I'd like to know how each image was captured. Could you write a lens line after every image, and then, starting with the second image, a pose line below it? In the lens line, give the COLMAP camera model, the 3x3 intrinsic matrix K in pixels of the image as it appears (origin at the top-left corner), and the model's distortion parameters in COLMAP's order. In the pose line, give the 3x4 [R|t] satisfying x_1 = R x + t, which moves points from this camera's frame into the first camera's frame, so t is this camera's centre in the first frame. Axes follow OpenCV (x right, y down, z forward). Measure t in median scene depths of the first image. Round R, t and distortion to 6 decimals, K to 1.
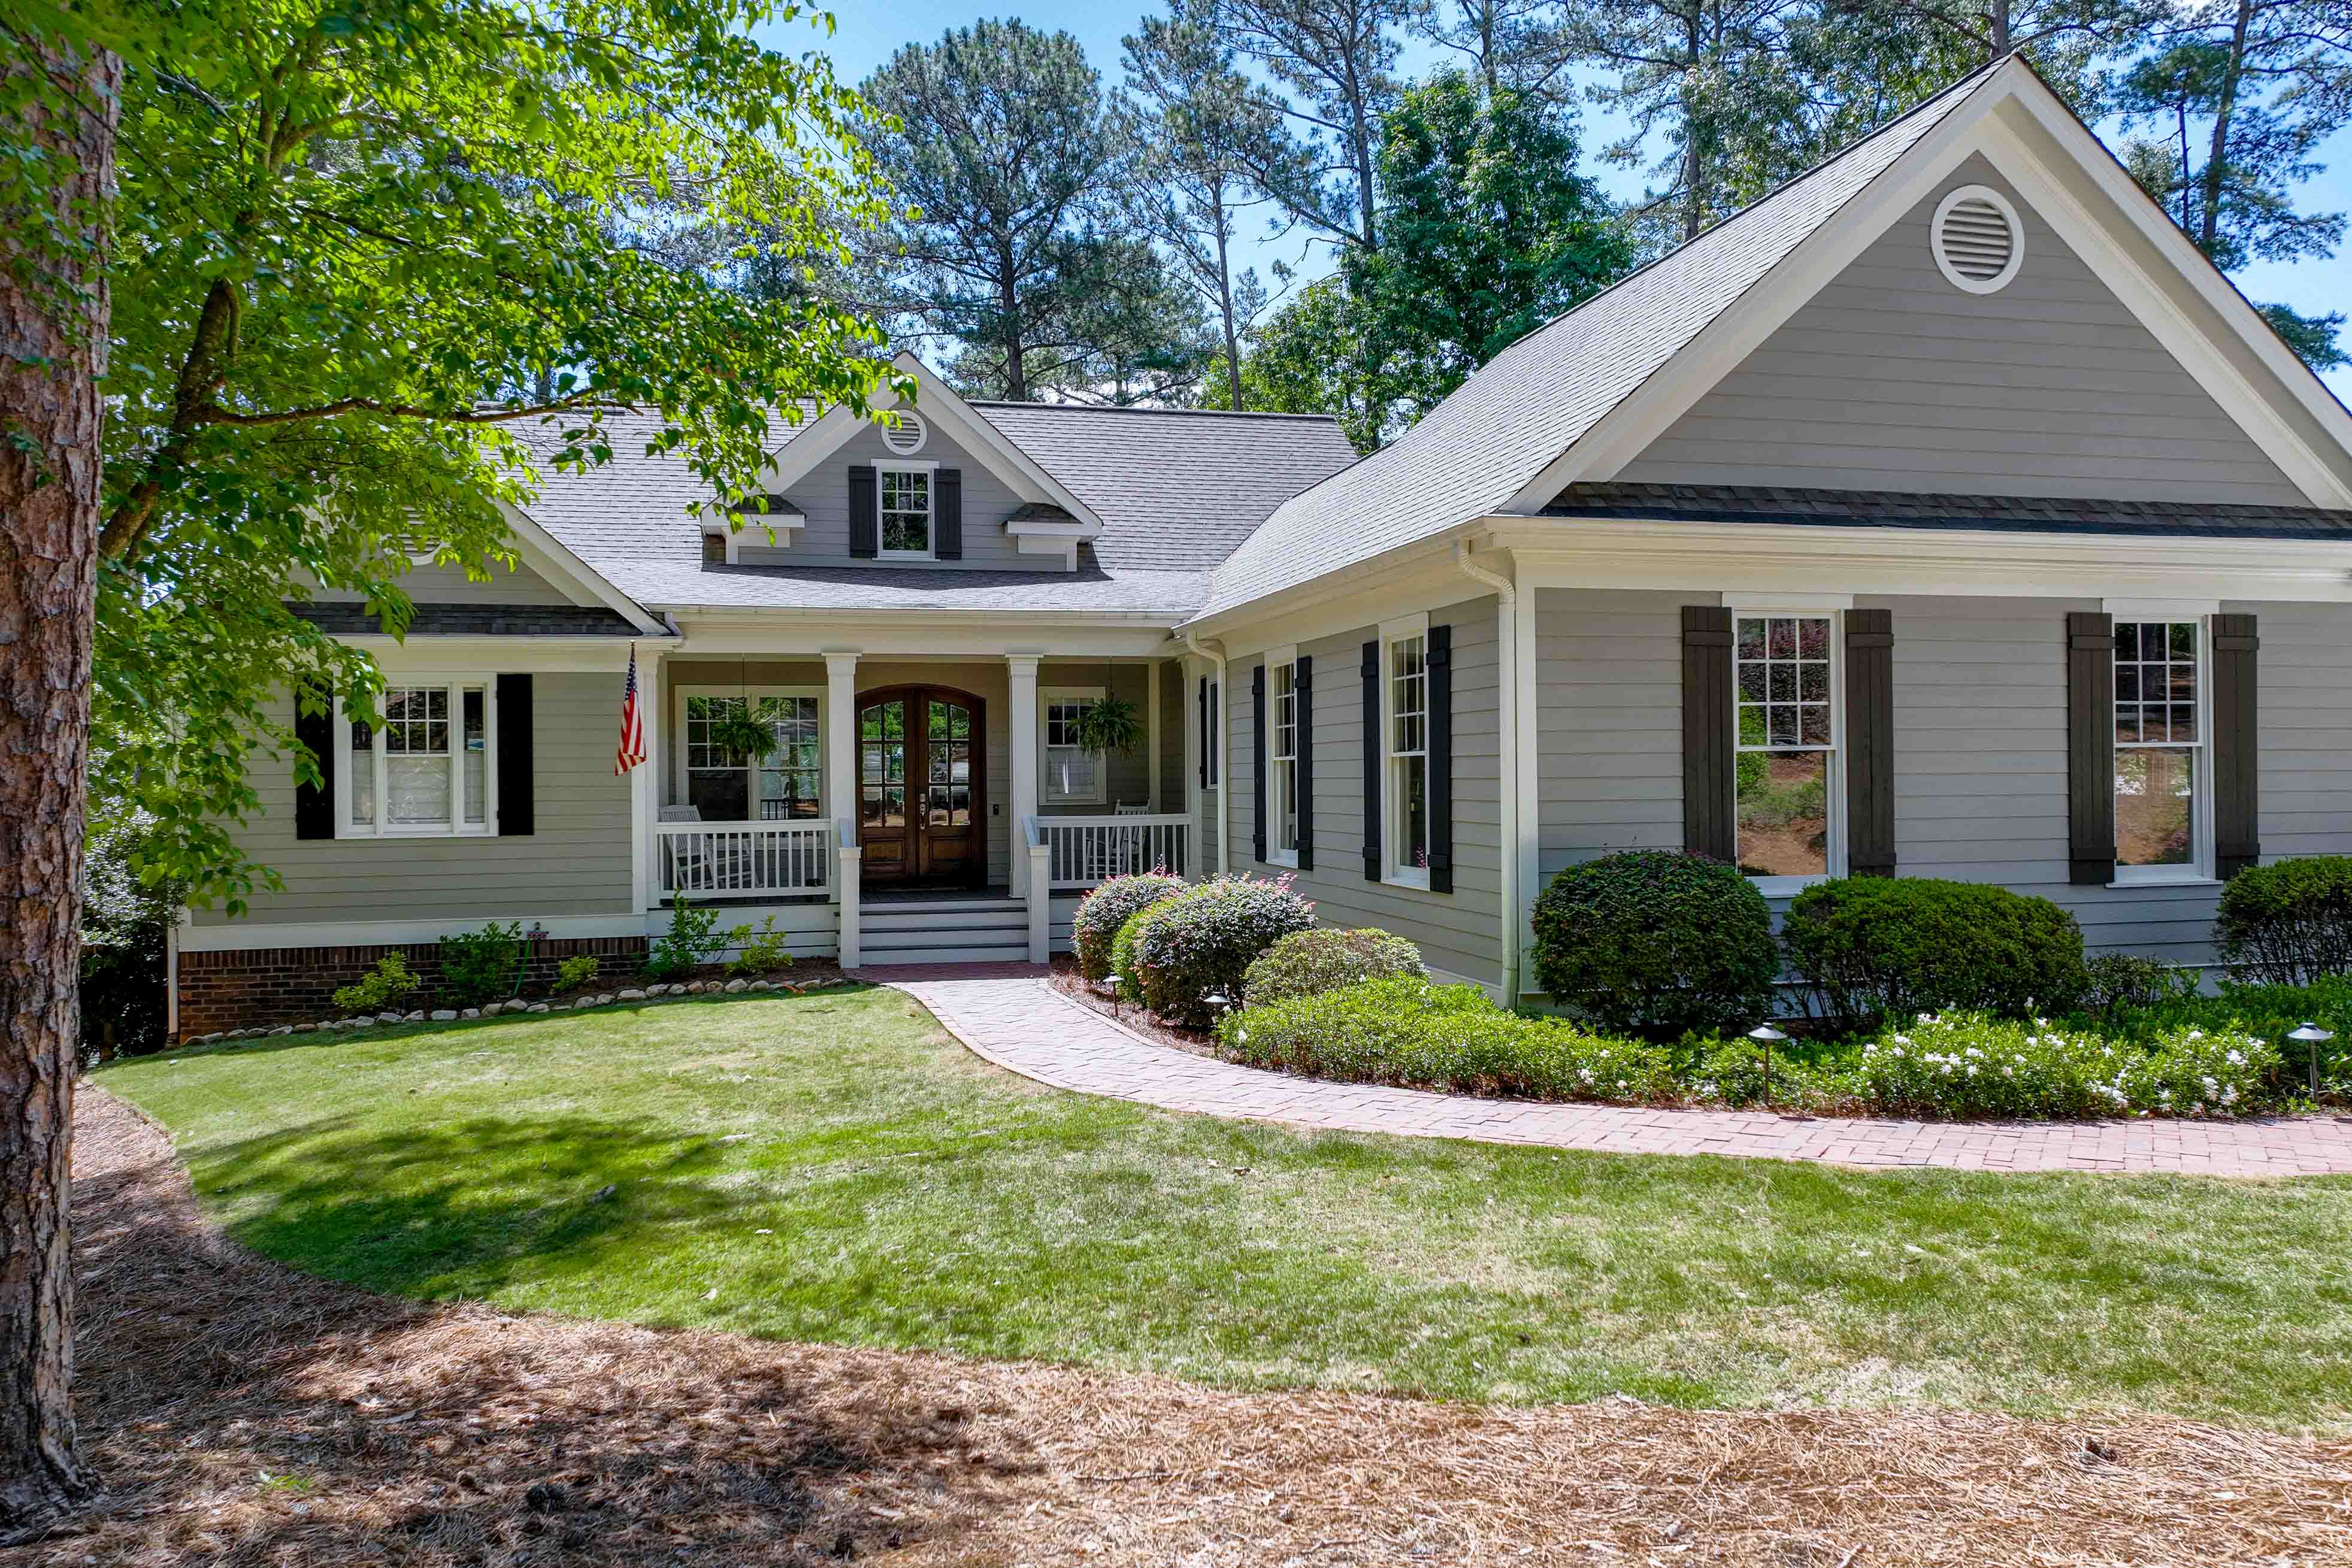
lens RADIAL K [[1632.3, 0, 1182.6], [0, 1632.3, 782.0], [0, 0, 1]] dist [0.012160, 0.001831]
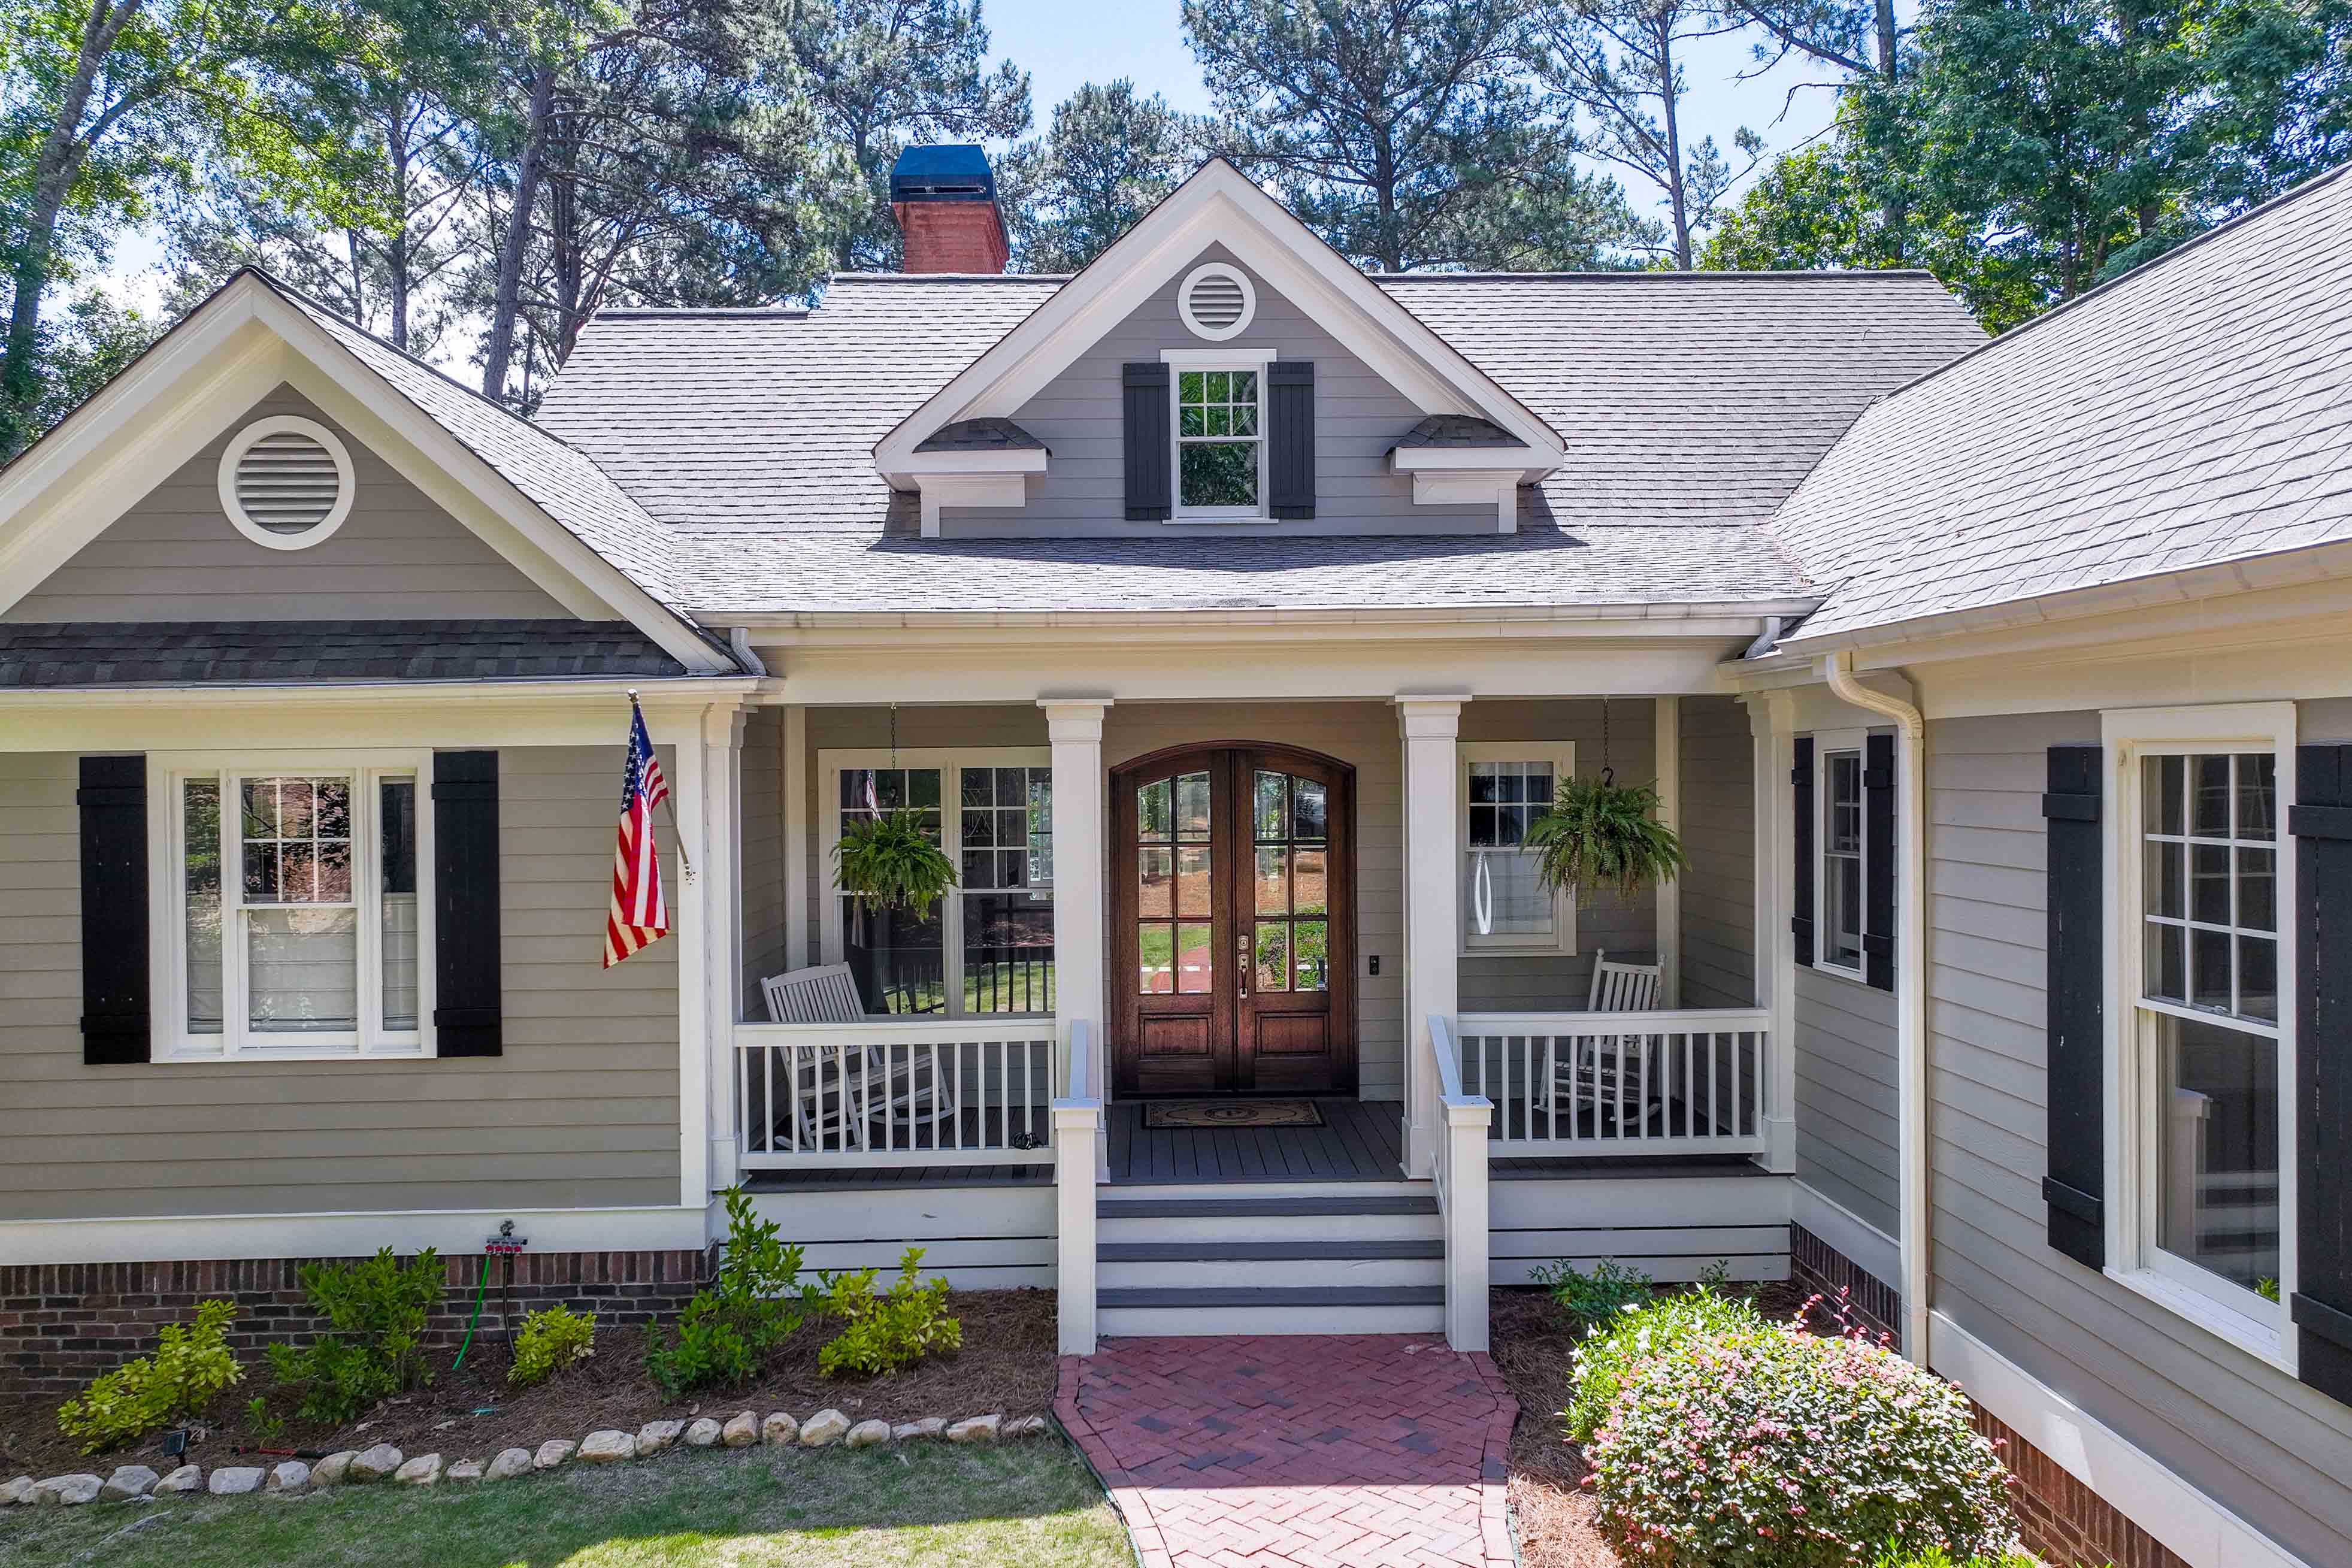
lens RADIAL K [[1632.3, 0, 1176.6], [0, 1632.3, 783.7], [0, 0, 1]] dist [0.012160, 0.001831]
pose [[0.973885, 0.003341, -0.227019, -0.053047], [-0.001098, 0.999949, 0.010004, -0.049580], [0.227041, -0.009494, 0.973839, 0.437225]]
